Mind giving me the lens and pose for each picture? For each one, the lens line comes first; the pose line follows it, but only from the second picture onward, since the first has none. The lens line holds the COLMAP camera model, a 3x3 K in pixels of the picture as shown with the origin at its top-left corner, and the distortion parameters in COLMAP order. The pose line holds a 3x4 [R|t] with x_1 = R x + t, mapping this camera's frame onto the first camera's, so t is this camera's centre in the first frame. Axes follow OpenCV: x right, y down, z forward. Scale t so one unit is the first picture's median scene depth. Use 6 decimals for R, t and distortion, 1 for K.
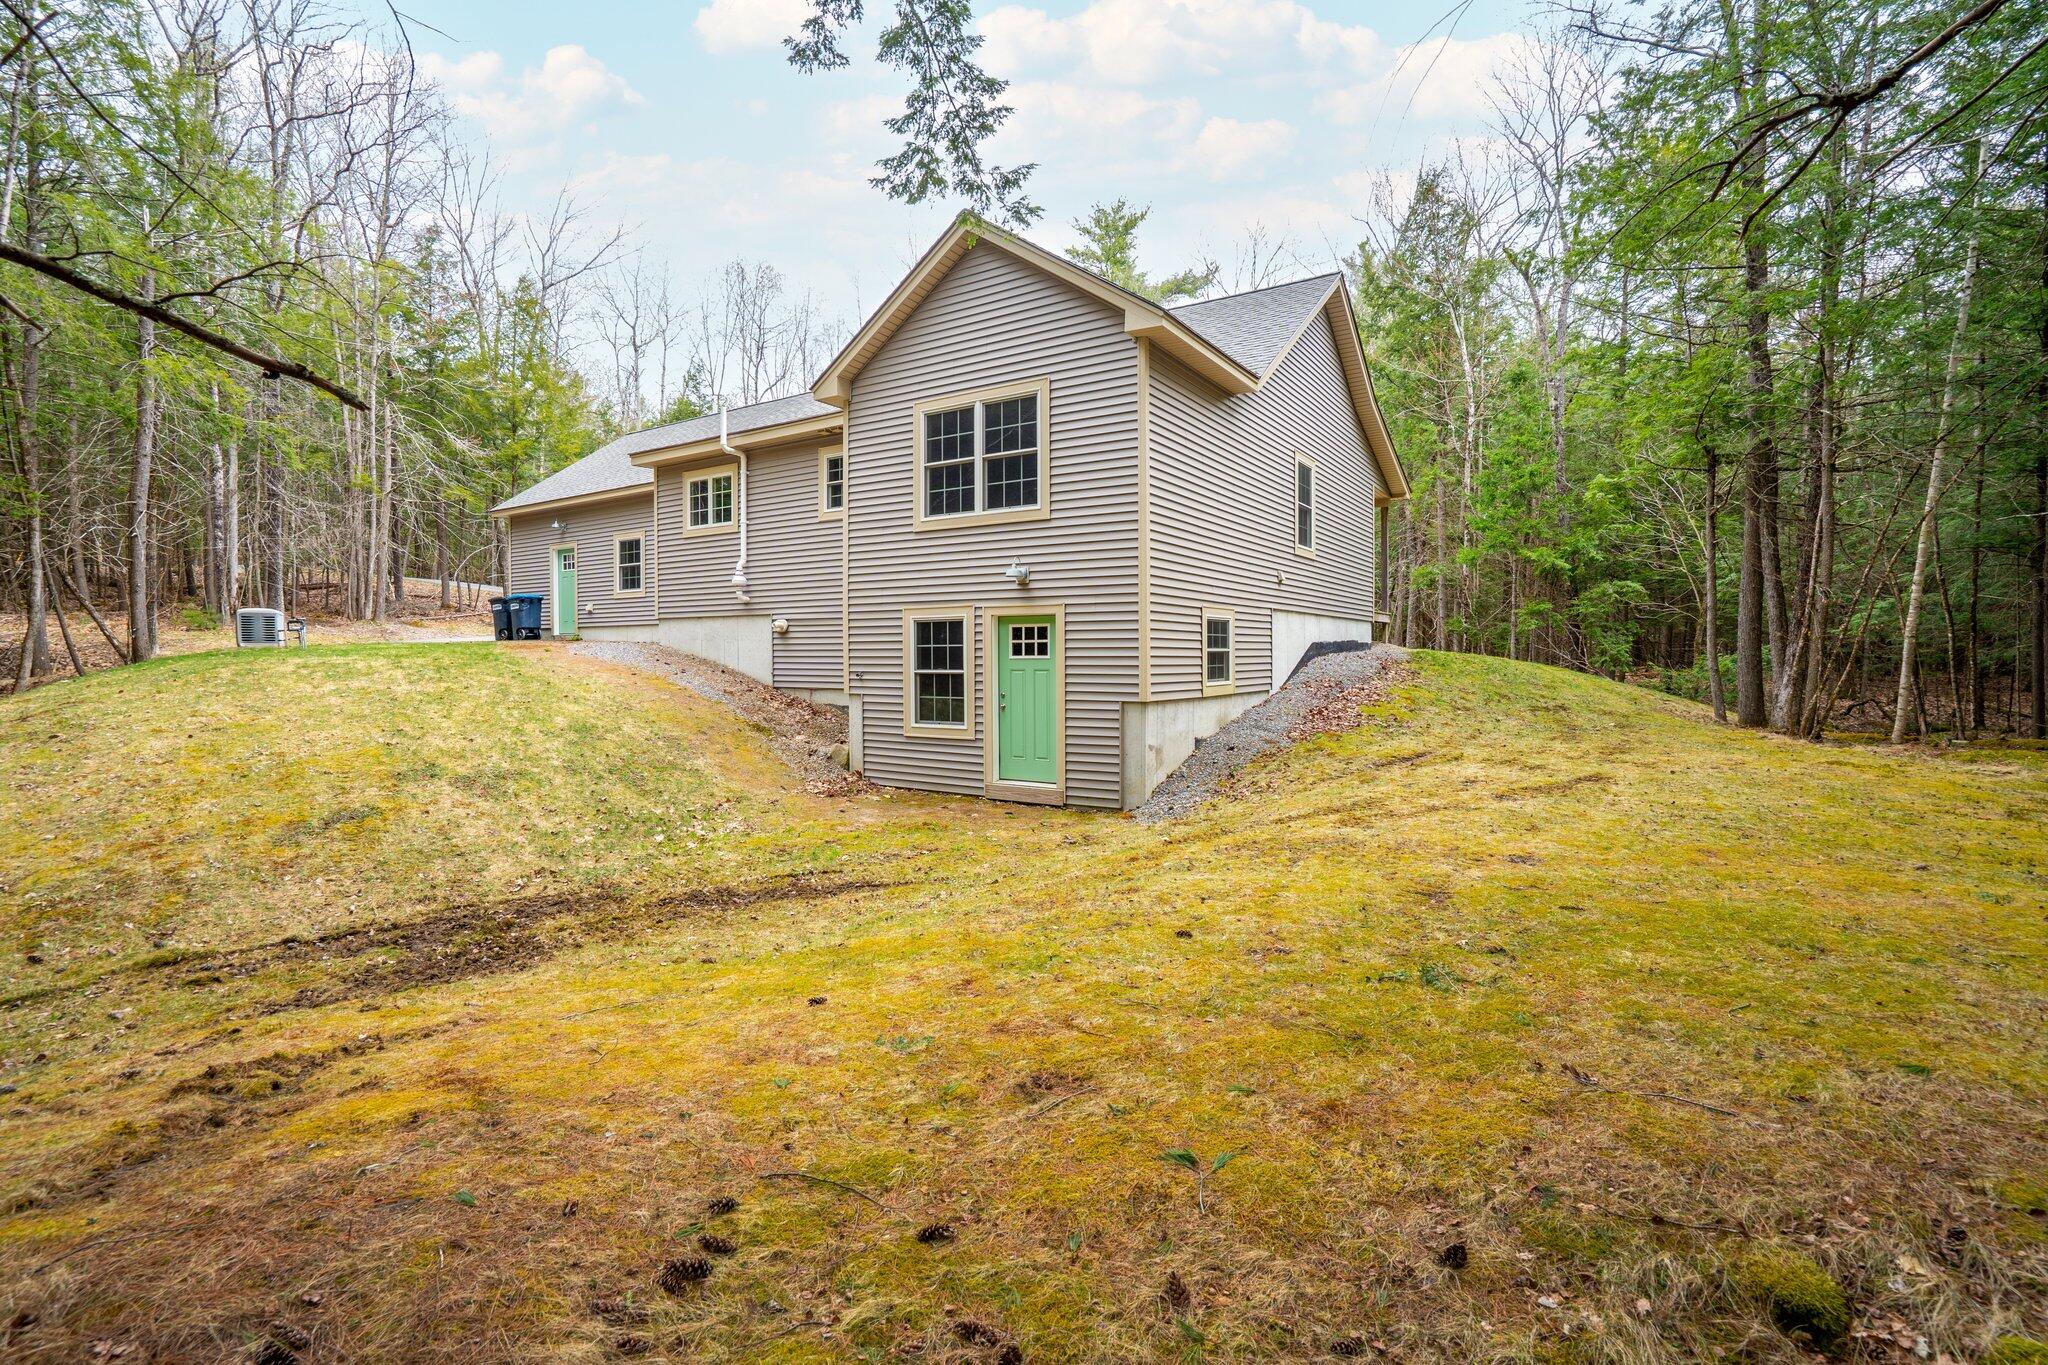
lens RADIAL K [[938.9, 0, 1023.7], [0, 938.9, 672.1], [0, 0, 1]] dist [-0.008243, 0.003346]
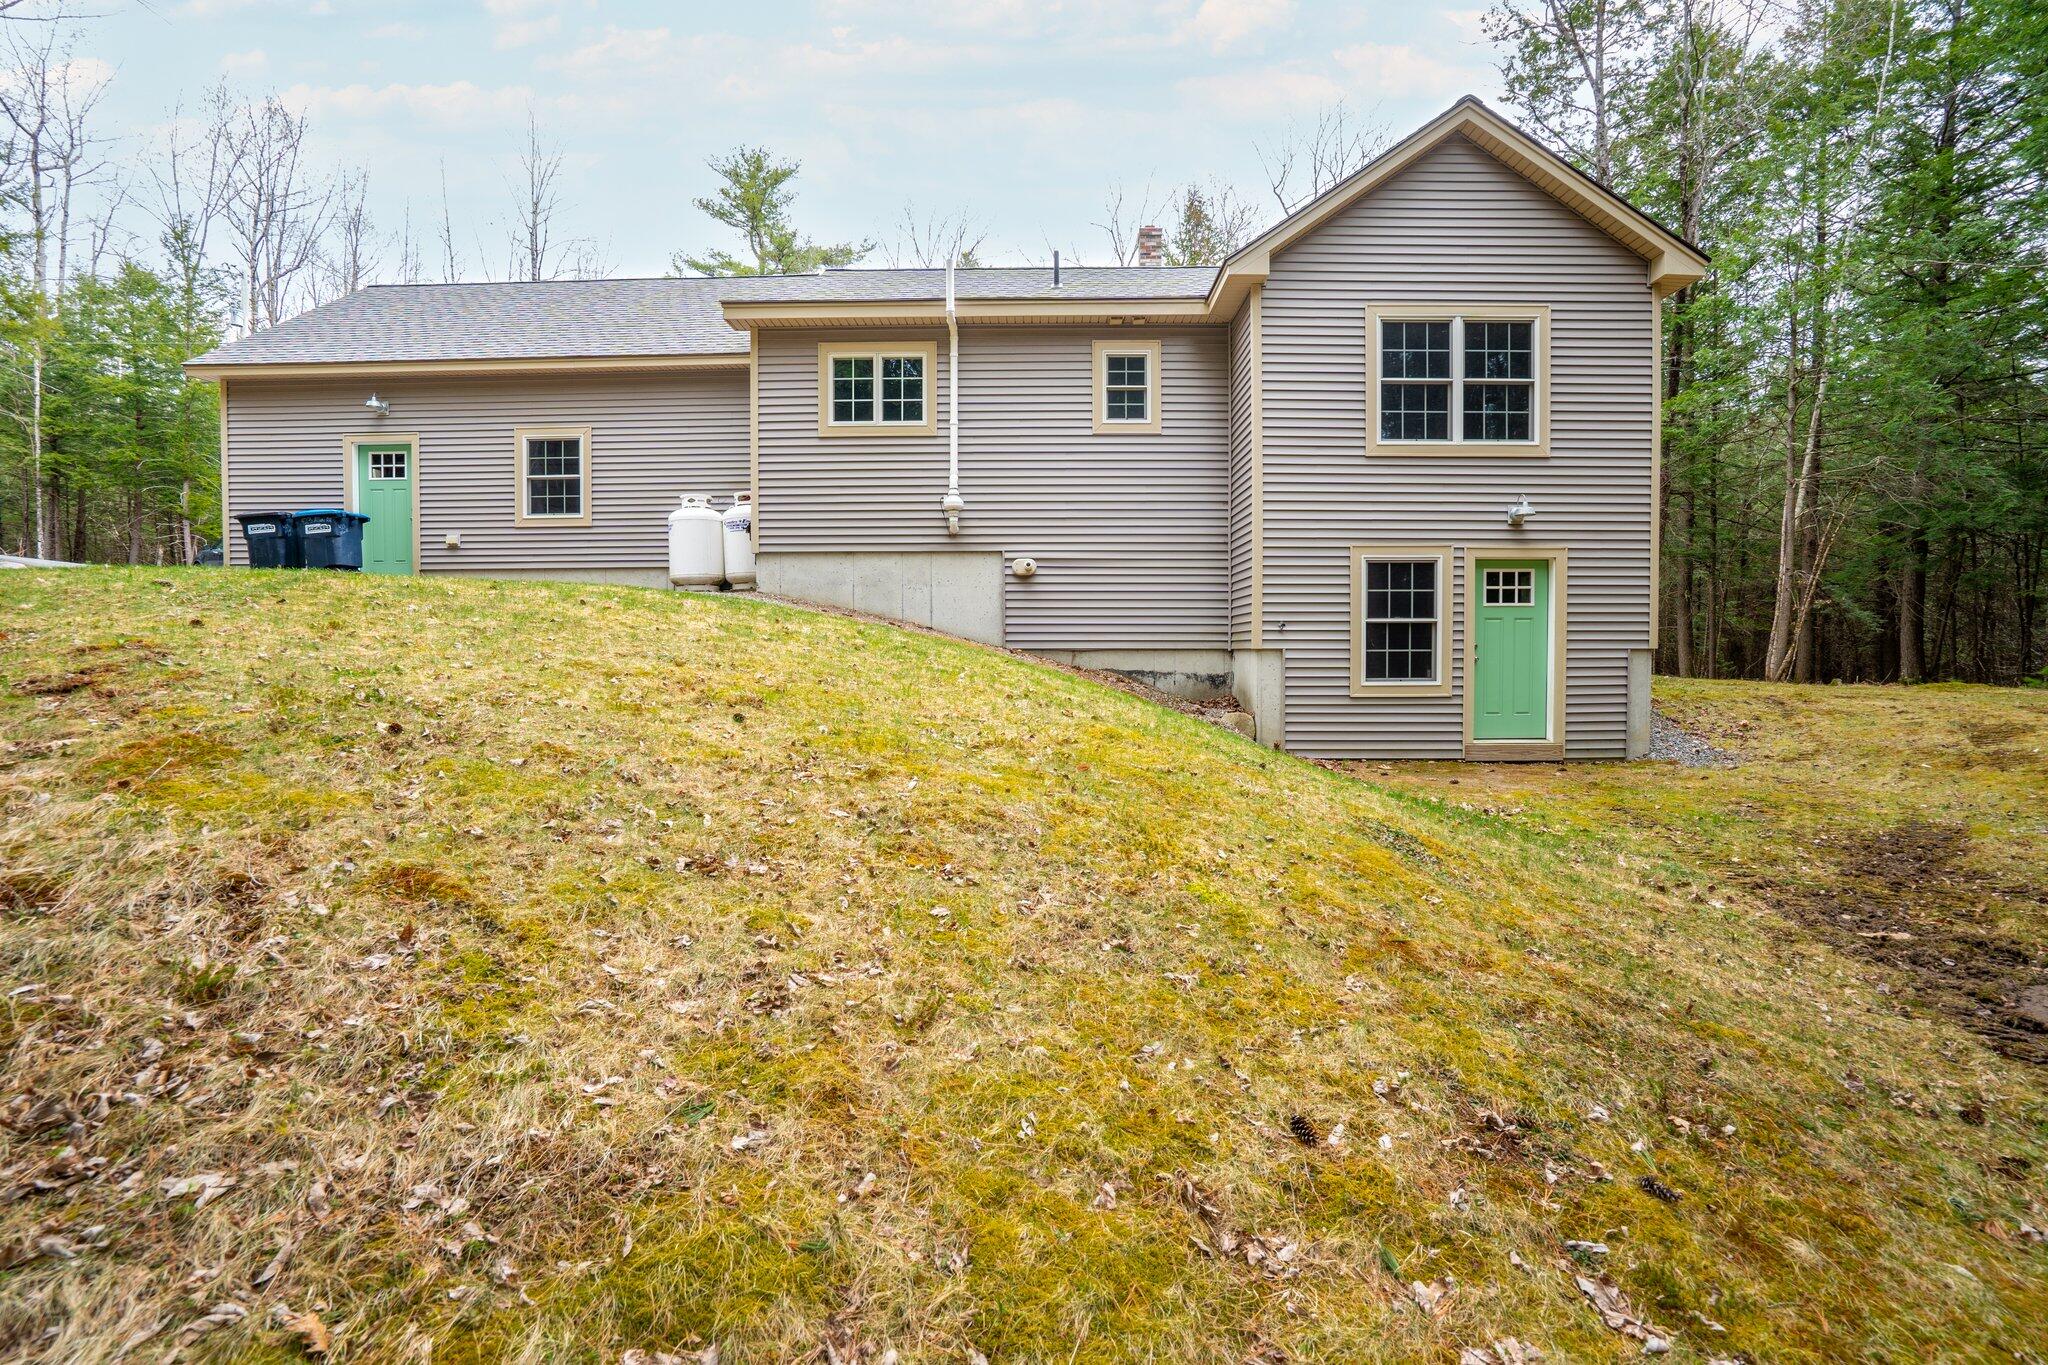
lens RADIAL K [[938.9, 0, 1024.1], [0, 938.9, 684.0], [0, 0, 1]] dist [-0.008243, 0.003346]
pose [[0.833644, -0.008957, 0.552229, -0.864808], [0.007401, 0.999960, 0.005046, 0.051885], [-0.552252, -0.000120, 0.833677, 0.471939]]
